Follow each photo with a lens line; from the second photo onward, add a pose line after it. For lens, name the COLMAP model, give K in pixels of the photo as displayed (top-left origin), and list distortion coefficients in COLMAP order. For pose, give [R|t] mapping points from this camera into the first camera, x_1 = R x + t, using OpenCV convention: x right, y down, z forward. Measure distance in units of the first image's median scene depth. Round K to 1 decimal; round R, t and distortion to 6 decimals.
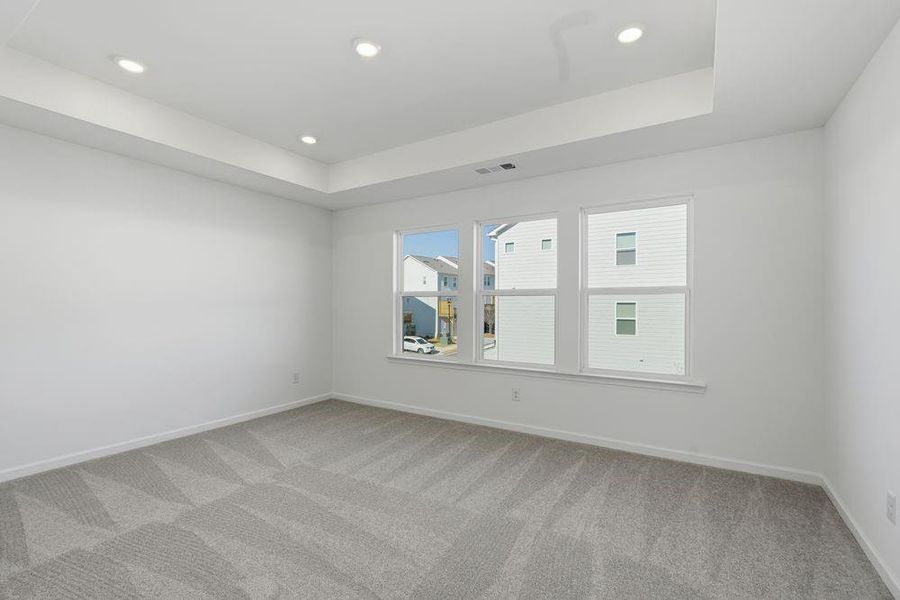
lens RADIAL K [[404.9, 0, 451.8], [0, 404.9, 306.1], [0, 0, 1]] dist [0.001751, 0.001189]
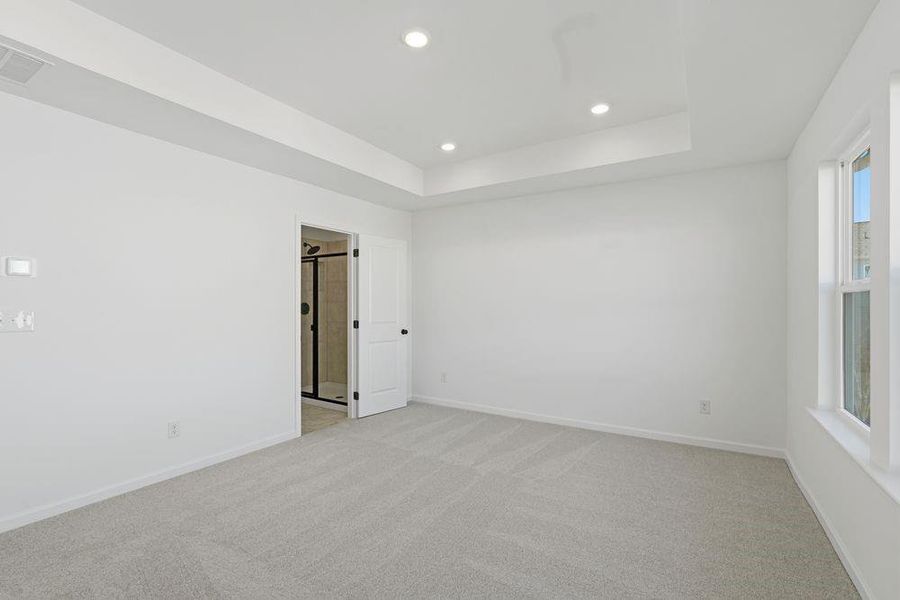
lens RADIAL K [[404.9, 0, 451.8], [0, 404.9, 306.1], [0, 0, 1]] dist [0.001751, 0.001189]
pose [[-0.004209, -0.011351, -0.999927, 0.510059], [-0.006370, 0.999916, -0.011324, 0.003694], [0.999971, 0.006322, -0.004281, 0.753604]]
